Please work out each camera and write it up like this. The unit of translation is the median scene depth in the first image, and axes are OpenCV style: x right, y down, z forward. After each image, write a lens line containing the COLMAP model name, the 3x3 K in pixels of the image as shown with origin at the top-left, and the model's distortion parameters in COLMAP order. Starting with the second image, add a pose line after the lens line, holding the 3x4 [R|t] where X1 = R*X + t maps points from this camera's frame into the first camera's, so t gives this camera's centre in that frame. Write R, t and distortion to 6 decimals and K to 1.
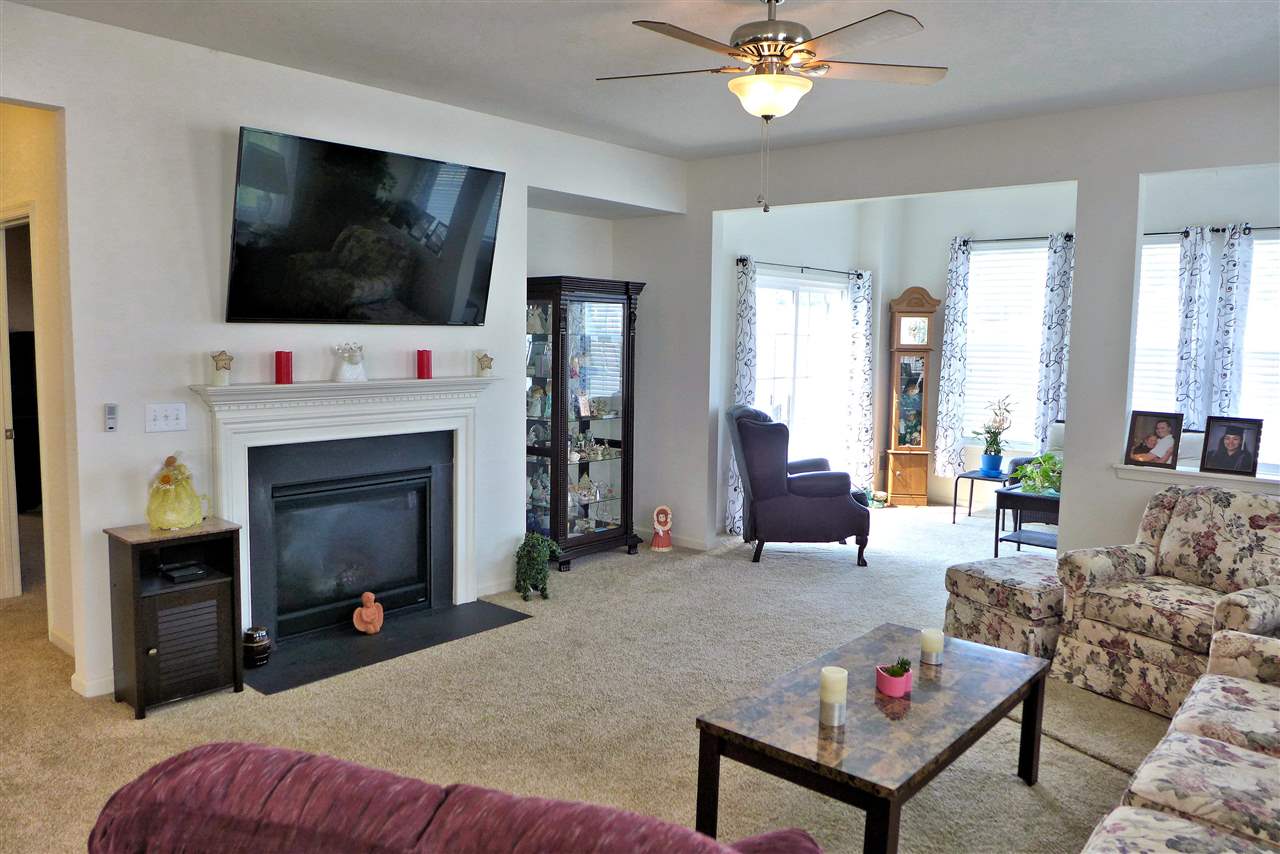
lens RADIAL K [[932.0, 0, 633.7], [0, 932.0, 425.5], [0, 0, 1]] dist [-0.004303, -0.006566]
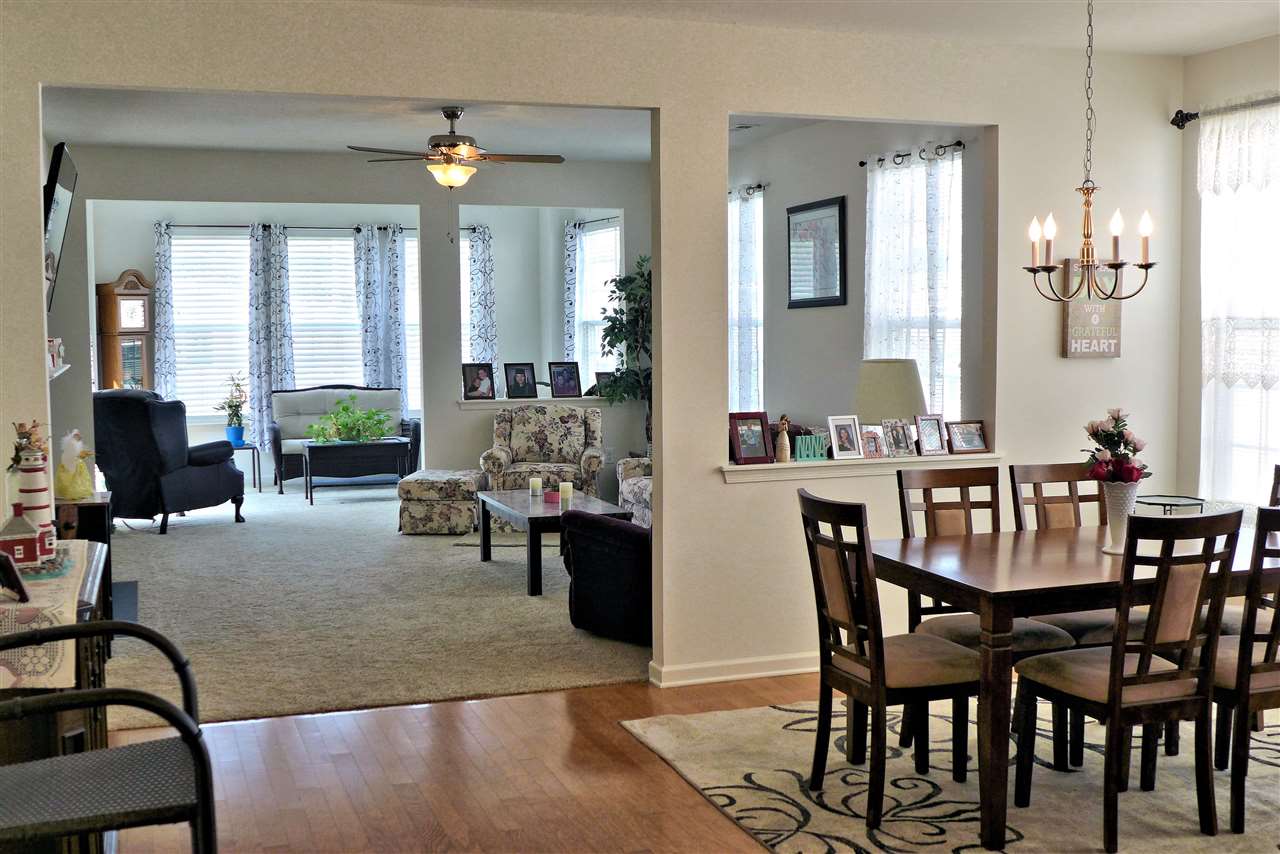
lens RADIAL K [[1436.0, 0, 641.5], [0, 1436.0, 426.8], [0, 0, 1]] dist [-0.047838, 0.000000]
pose [[0.503106, -0.086261, 0.859909, -1.352775], [0.103544, 0.993855, 0.039117, 0.025321], [-0.857999, 0.069359, 0.508947, -0.410606]]
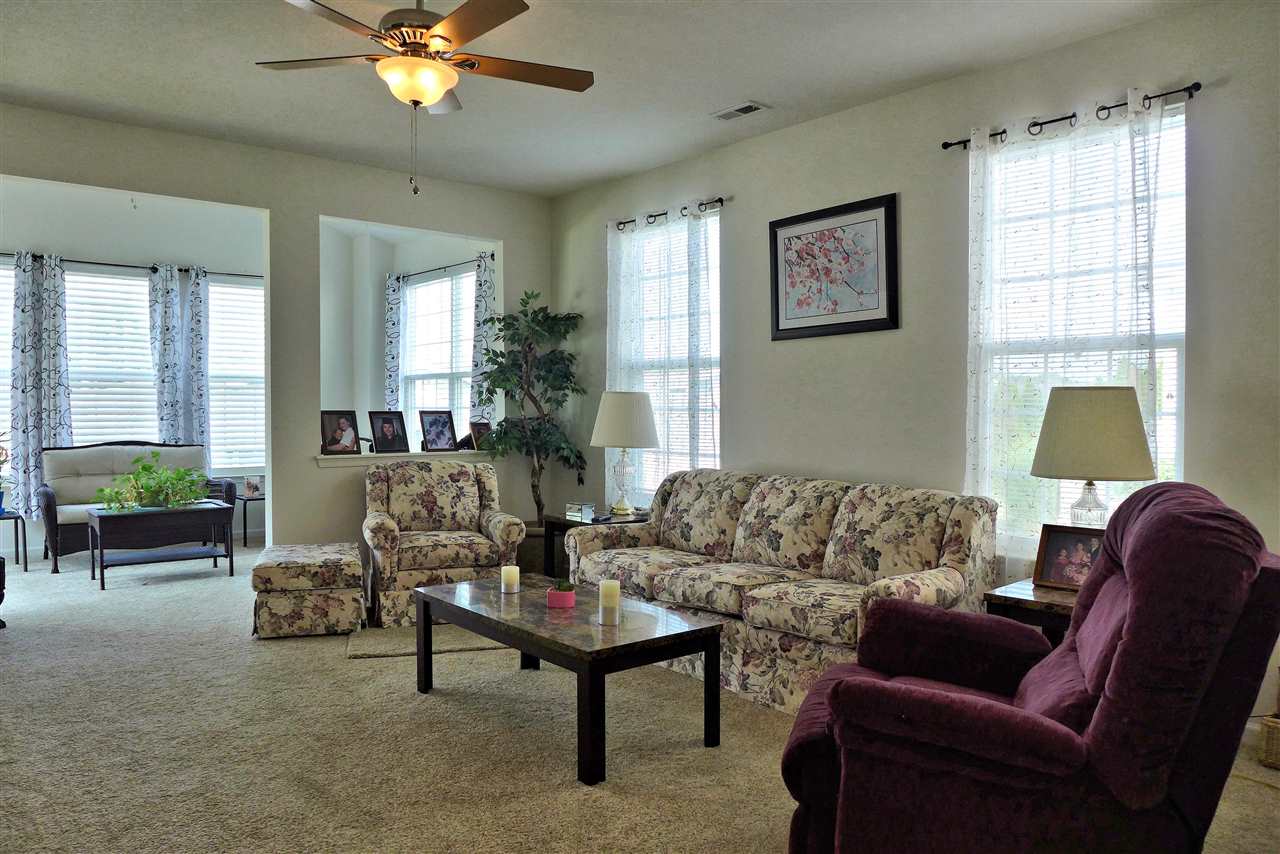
lens RADIAL K [[899.0, 0, 632.8], [0, 899.0, 428.6], [0, 0, 1]] dist [-0.047551, 0.031430]
pose [[0.174371, -0.042605, 0.983758, -0.555317], [0.101084, 0.994560, 0.025155, 0.019992], [-0.979478, 0.095056, 0.177729, 0.427986]]
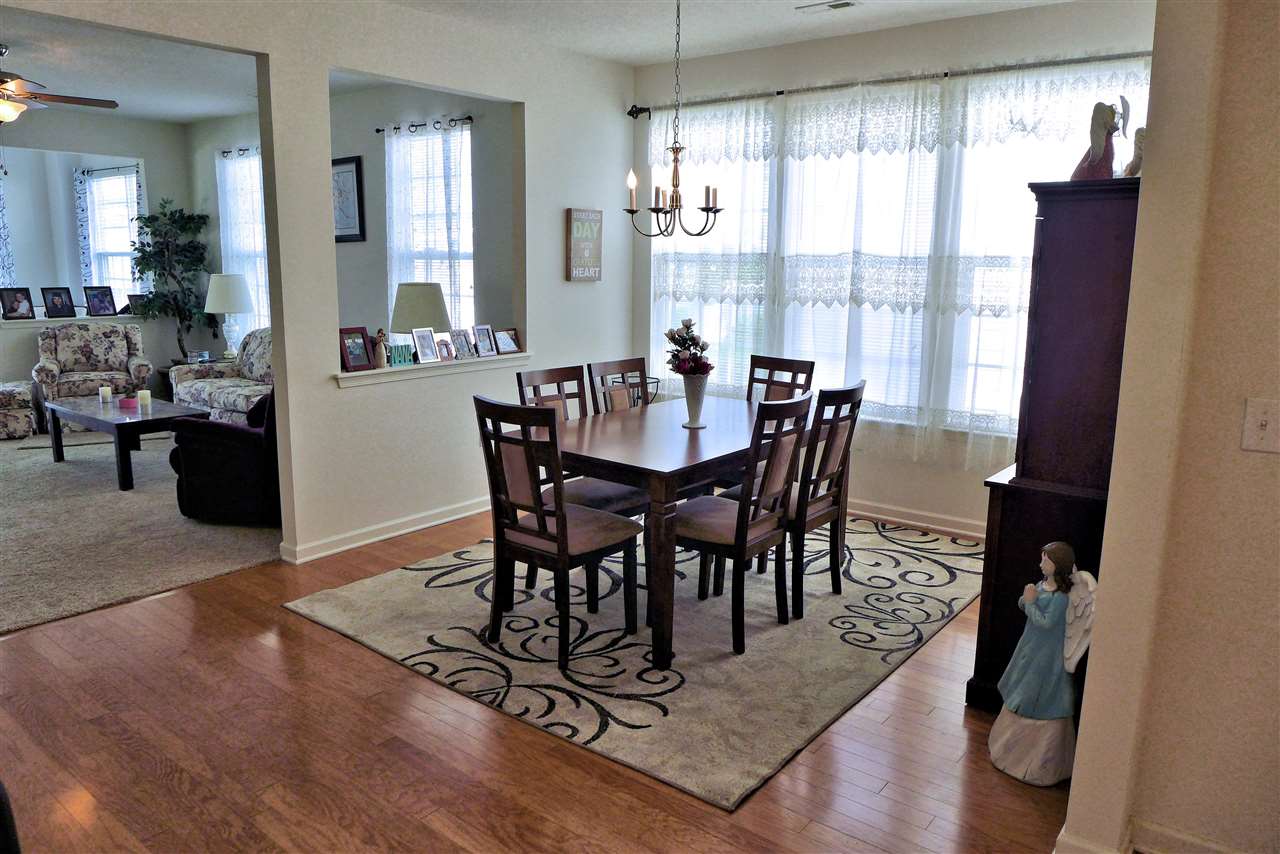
lens RADIAL K [[899.0, 0, 629.9], [0, 899.0, 422.7], [0, 0, 1]] dist [-0.047551, 0.031430]
pose [[-0.018962, -0.199267, 0.979762, -1.158449], [0.092077, 0.975426, 0.200167, 0.006722], [-0.995571, 0.094010, -0.000148, -0.114909]]
